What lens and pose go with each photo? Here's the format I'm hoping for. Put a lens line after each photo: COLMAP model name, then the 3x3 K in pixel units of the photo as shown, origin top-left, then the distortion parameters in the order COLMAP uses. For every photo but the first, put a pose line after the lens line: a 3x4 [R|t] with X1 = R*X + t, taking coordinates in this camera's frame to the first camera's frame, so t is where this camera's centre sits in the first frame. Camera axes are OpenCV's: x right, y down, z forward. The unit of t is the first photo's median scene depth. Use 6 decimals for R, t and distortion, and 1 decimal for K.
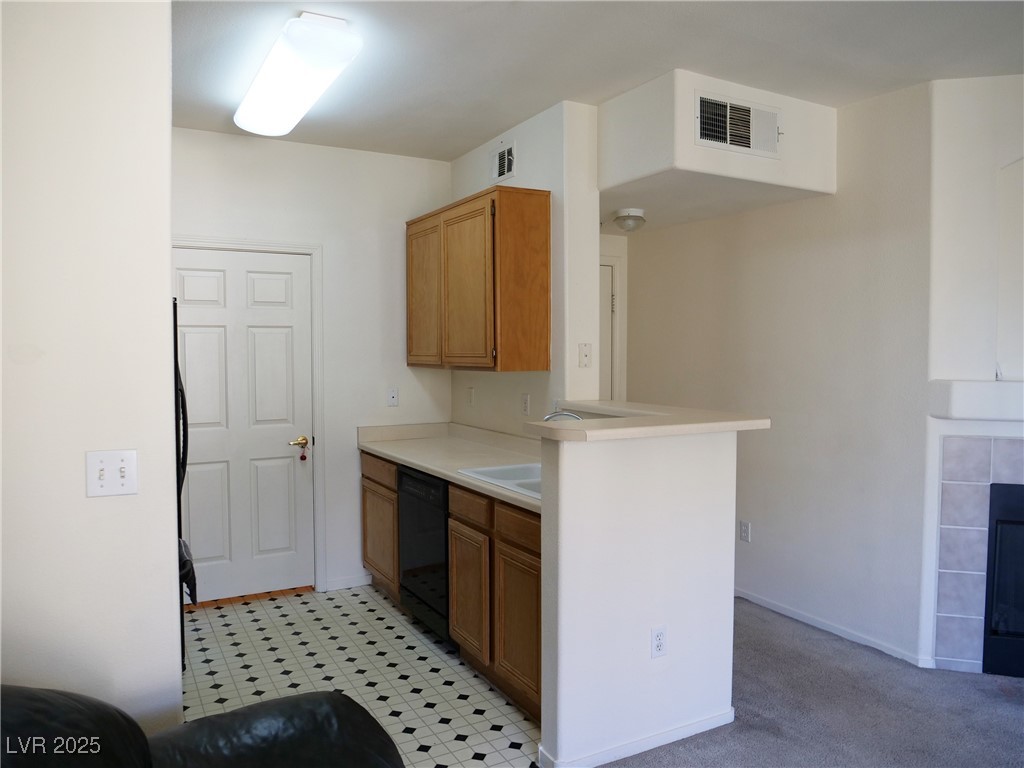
lens RADIAL K [[749.3, 0, 514.2], [0, 749.3, 382.9], [0, 0, 1]] dist [-0.050816, 0.023039]
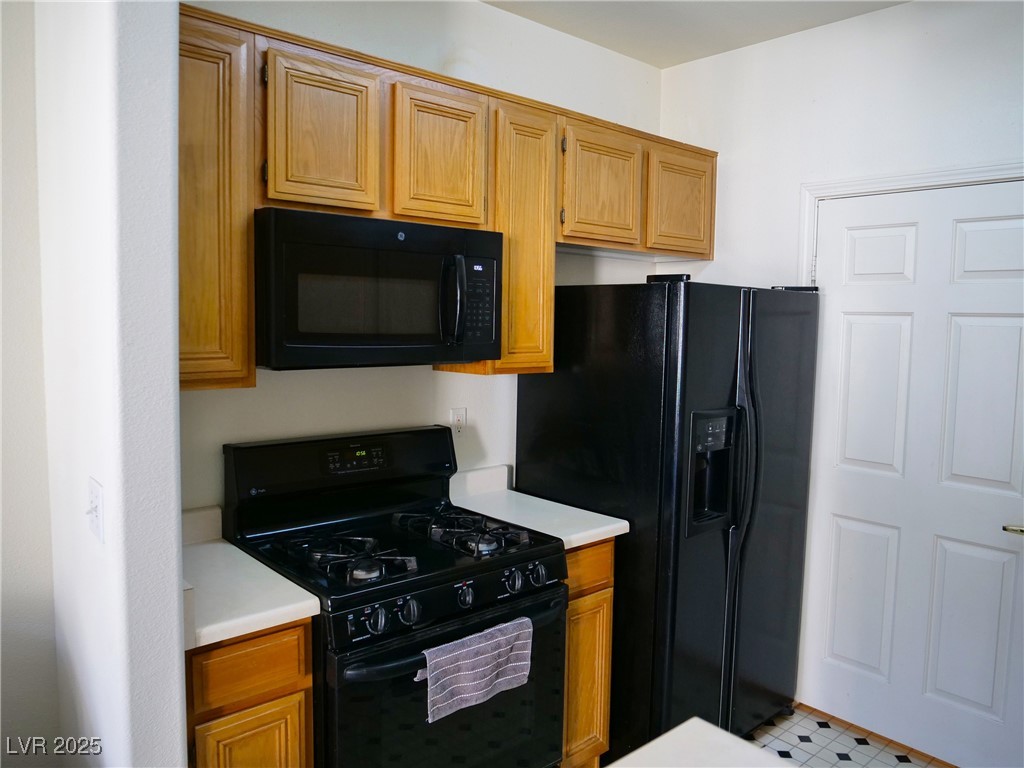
lens RADIAL K [[749.3, 0, 514.1], [0, 749.3, 379.9], [0, 0, 1]] dist [-0.050816, 0.023039]
pose [[0.210730, 0.082461, -0.974060, 0.182463], [-0.060121, 0.995643, 0.071282, -0.056234], [0.975694, 0.043540, 0.214769, 0.672476]]
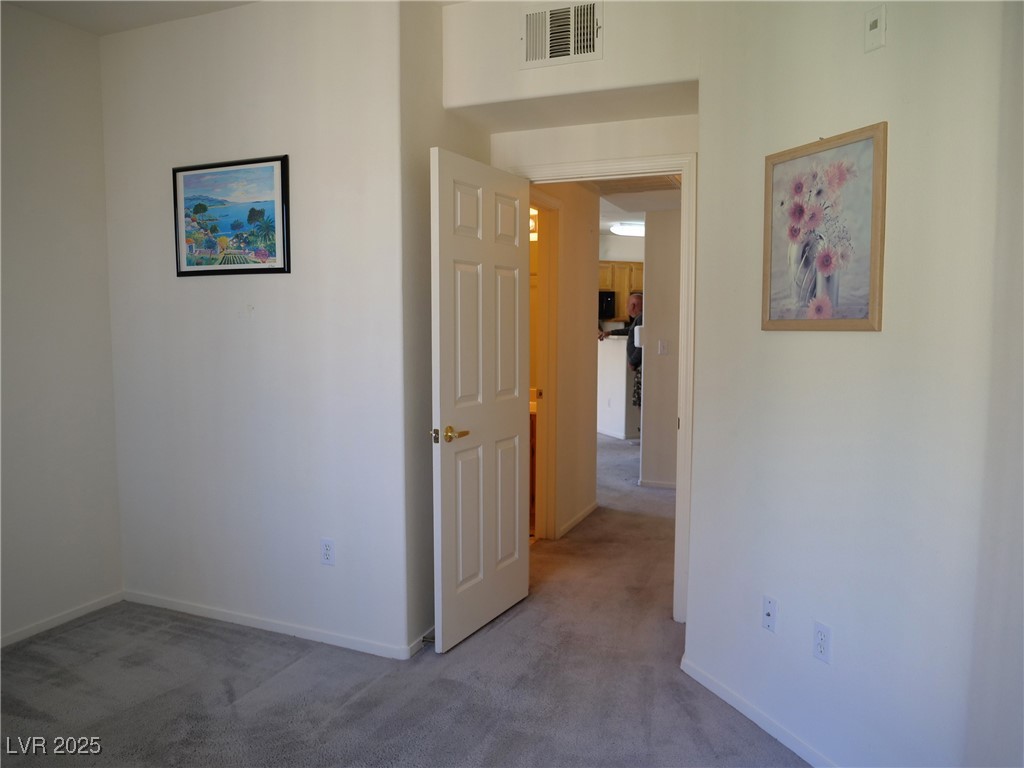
lens RADIAL K [[749.3, 0, 512.8], [0, 749.3, 385.3], [0, 0, 1]] dist [-0.050816, 0.023039]
pose [[-0.124532, 0.077358, -0.989195, 2.813343], [-0.043240, 0.995586, 0.083302, 0.014967], [0.991273, 0.053146, -0.120637, 0.776865]]
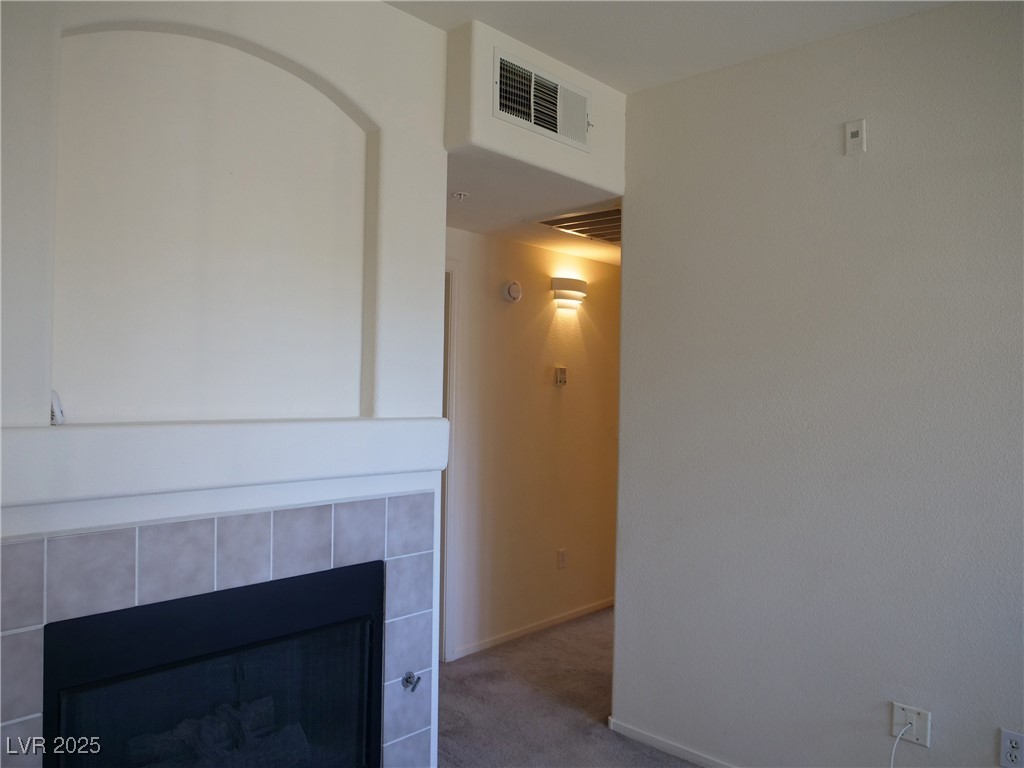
lens RADIAL K [[749.3, 0, 519.5], [0, 749.3, 378.3], [0, 0, 1]] dist [-0.050816, 0.023039]
pose [[0.464981, 0.005283, 0.885305, 0.331964], [0.028446, 0.999377, -0.020905, -0.016406], [-0.884864, 0.034904, 0.464541, 0.440826]]
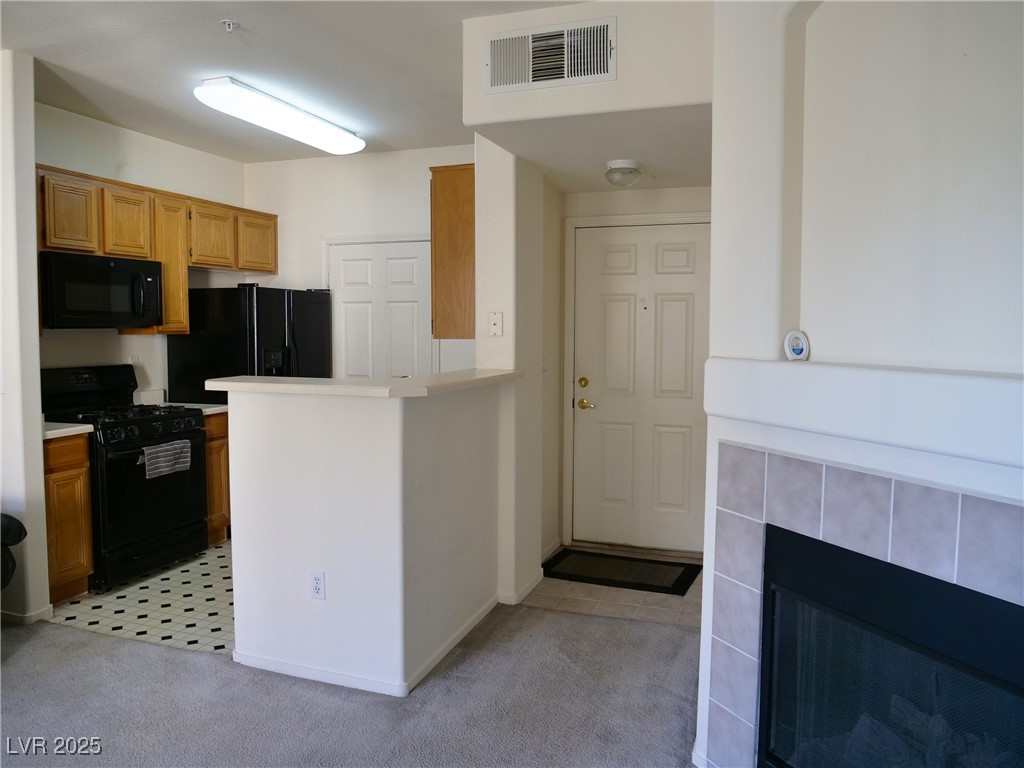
lens RADIAL K [[749.3, 0, 512.7], [0, 749.3, 377.1], [0, 0, 1]] dist [-0.050816, 0.023039]
pose [[0.655791, 0.052007, -0.753149, 0.948171], [-0.034711, 0.998646, 0.038735, -0.005549], [0.754144, 0.000741, 0.656709, 0.401083]]
